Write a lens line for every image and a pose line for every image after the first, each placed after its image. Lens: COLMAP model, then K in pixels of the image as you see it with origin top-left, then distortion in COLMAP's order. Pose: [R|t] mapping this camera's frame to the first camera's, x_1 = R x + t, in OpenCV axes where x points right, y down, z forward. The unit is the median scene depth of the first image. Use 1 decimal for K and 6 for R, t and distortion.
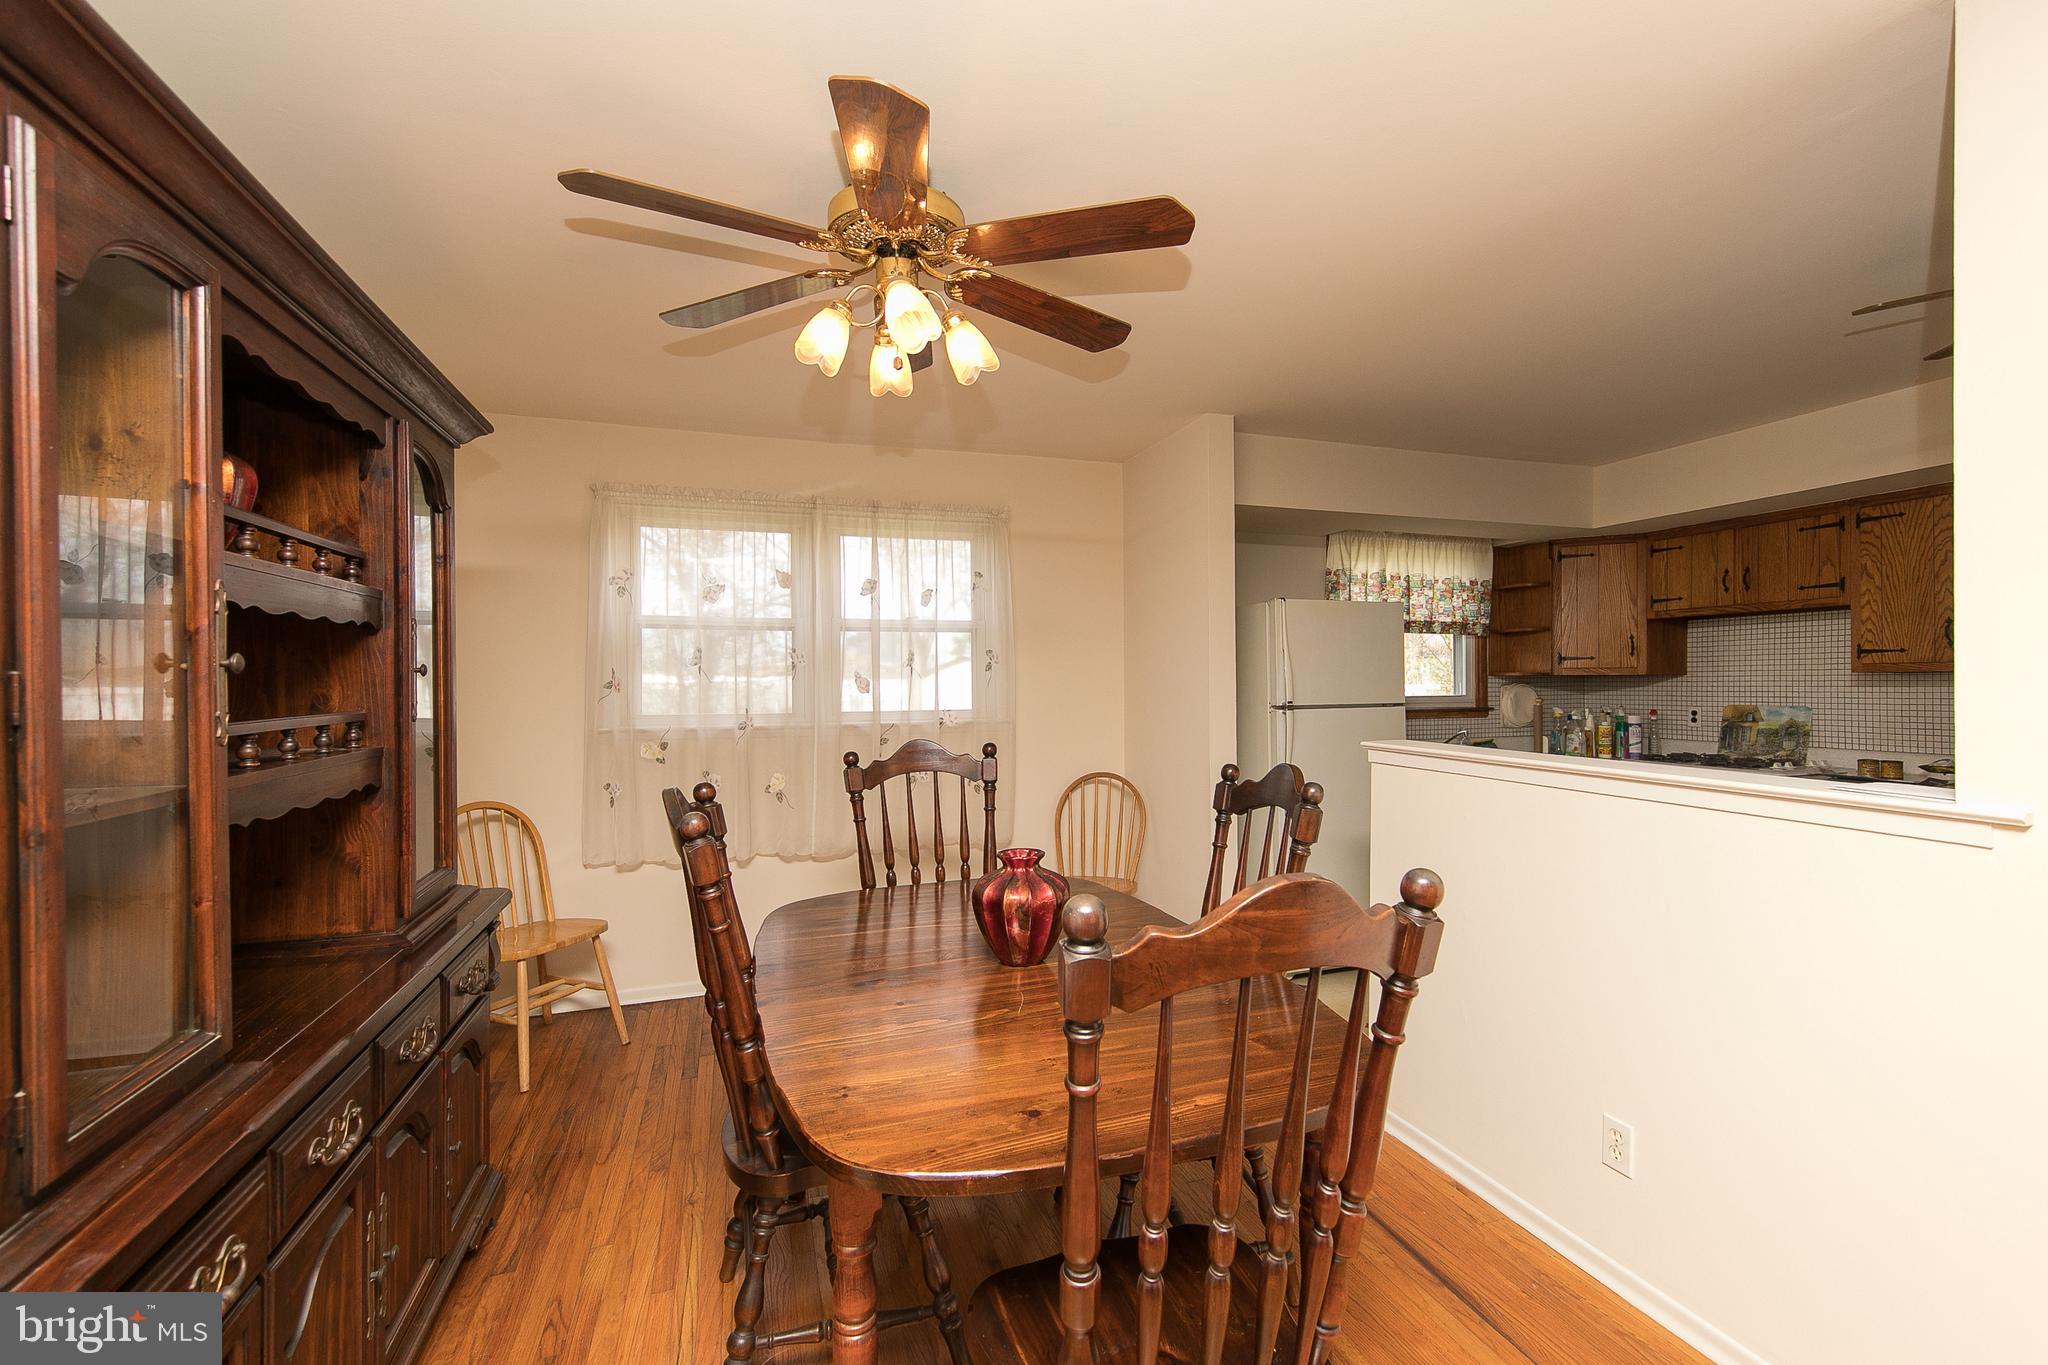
lens RADIAL K [[880.4, 0, 1034.4], [0, 880.4, 678.9], [0, 0, 1]] dist [0.008678, -0.000159]
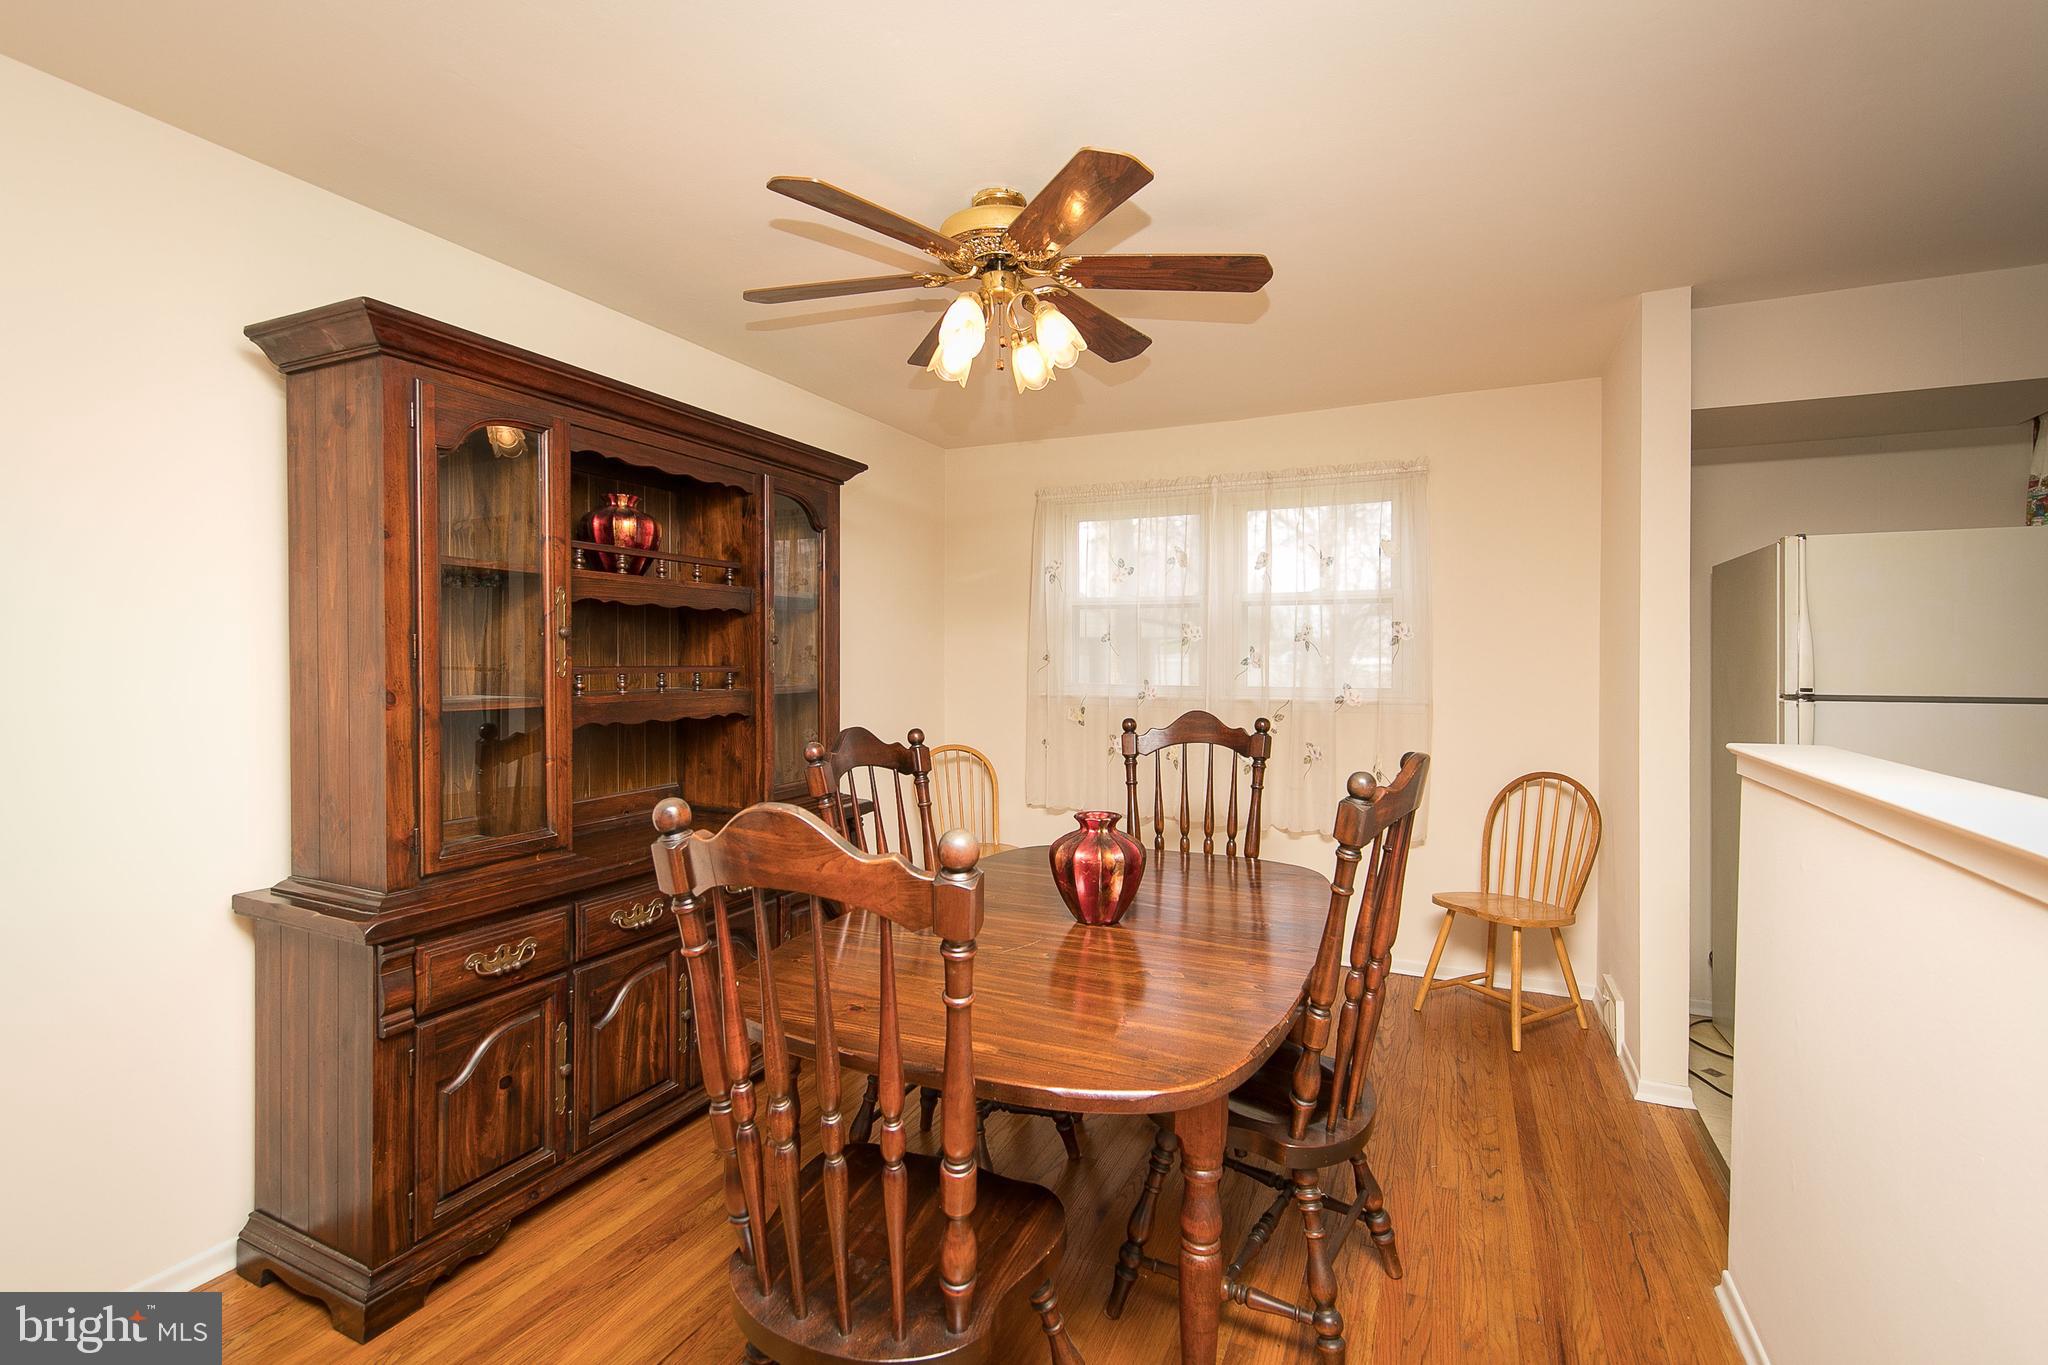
lens RADIAL K [[901.6, 0, 1035.8], [0, 901.6, 666.0], [0, 0, 1]] dist [0.009192, -0.000009]
pose [[0.727850, 0.012606, -0.685620, 0.321454], [-0.010290, 0.999919, 0.007460, 0.008924], [0.685659, 0.001625, 0.727921, 0.092832]]
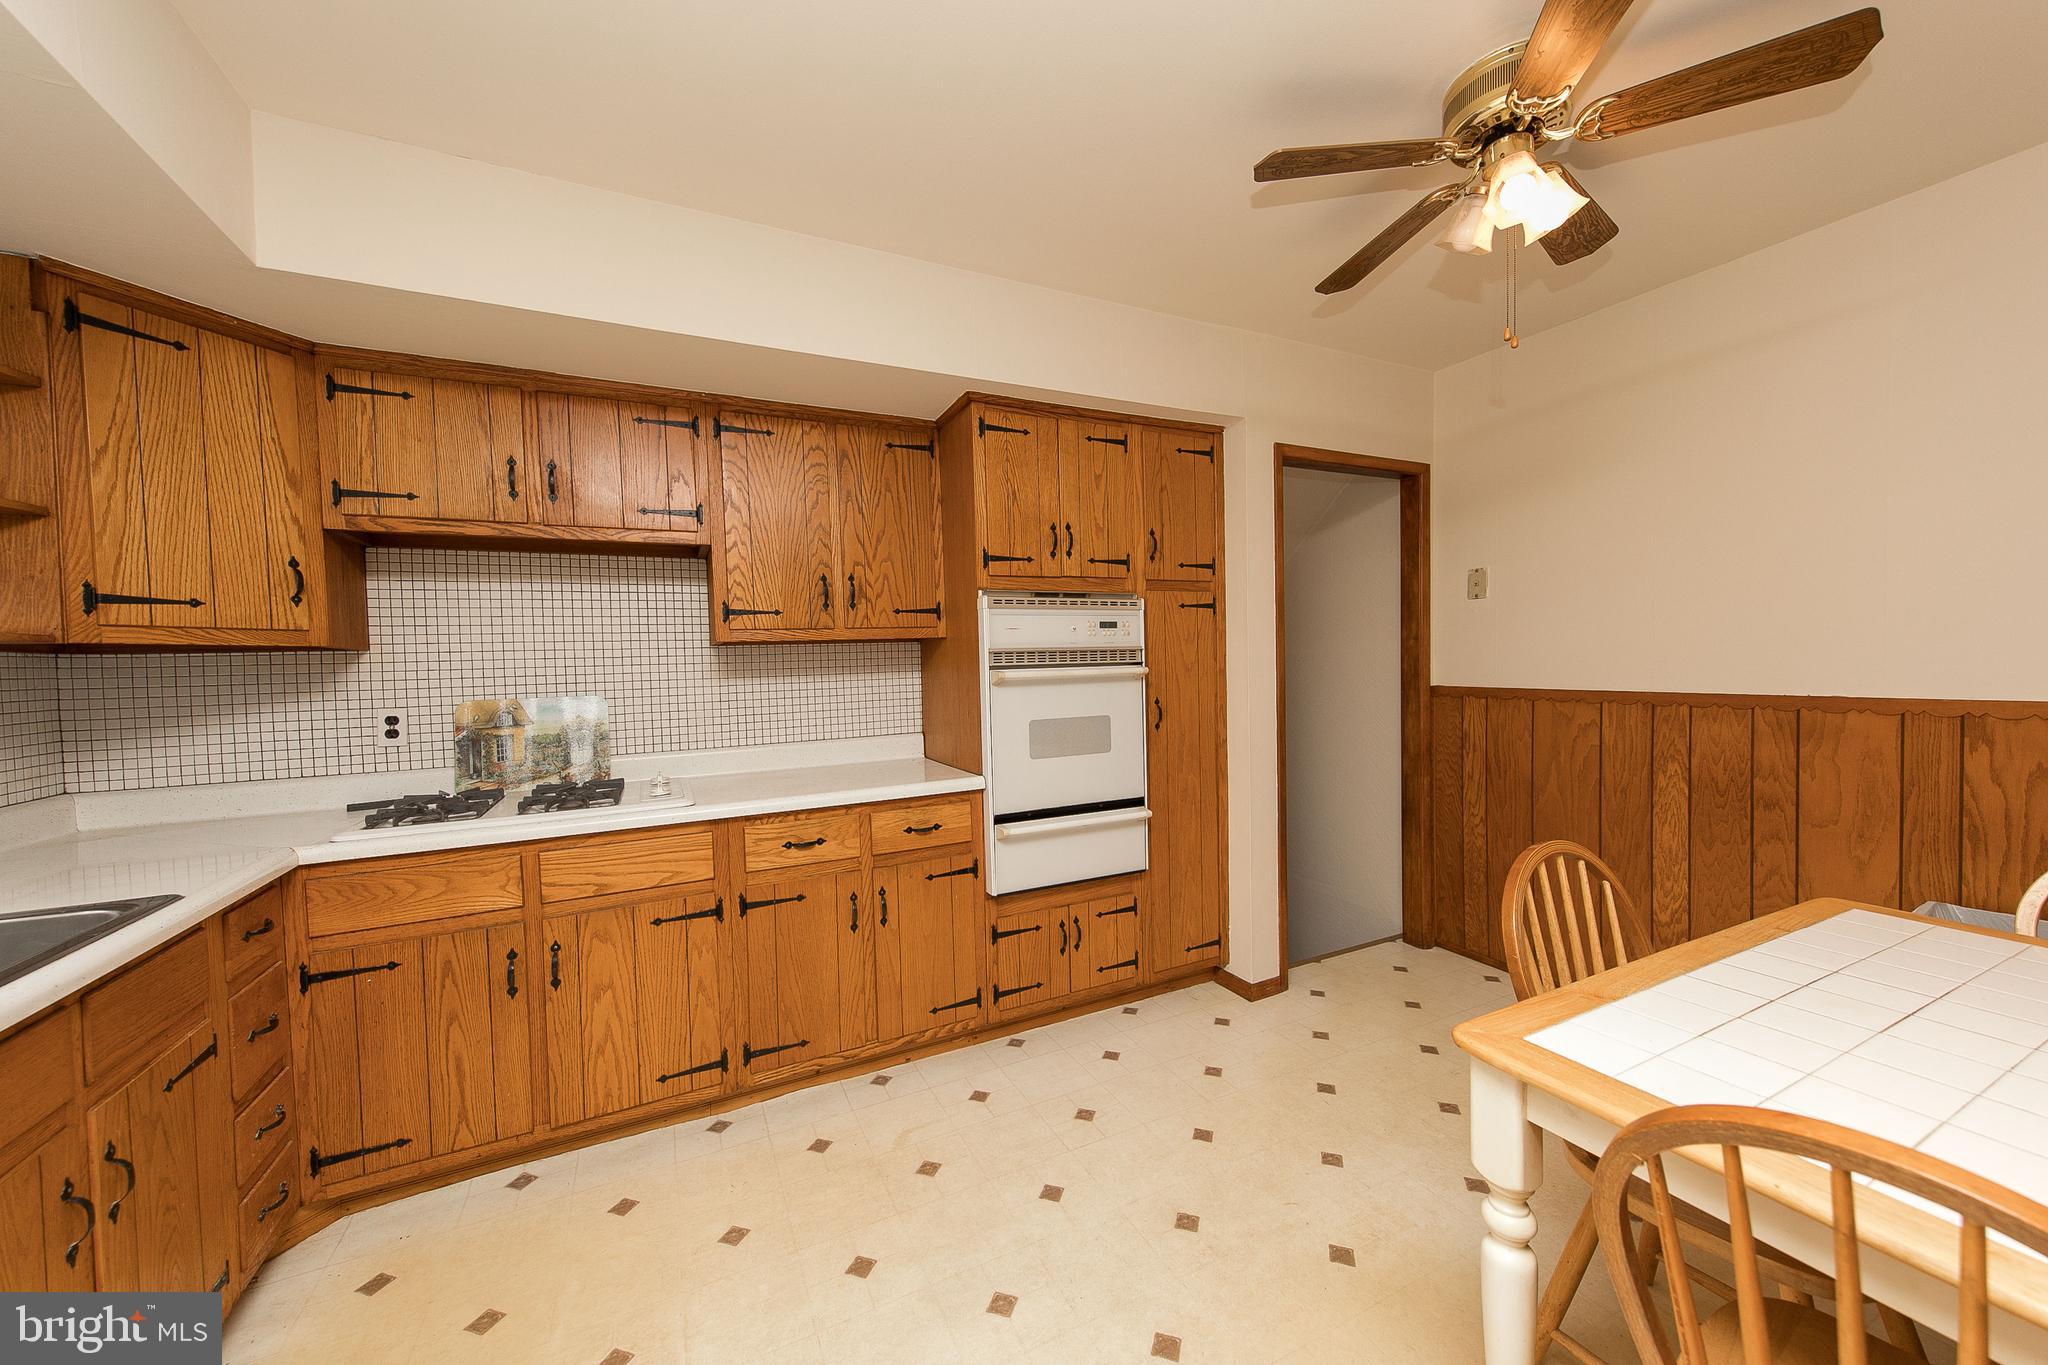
lens RADIAL K [[764.7, 0, 1029.5], [0, 764.7, 682.3], [0, 0, 1]] dist [0.010537, -0.000278]
pose [[-0.135038, -0.015926, 0.990712, 0.275186], [0.024534, 0.999511, 0.019412, 0.018730], [-0.990537, 0.026928, -0.134582, 0.811585]]
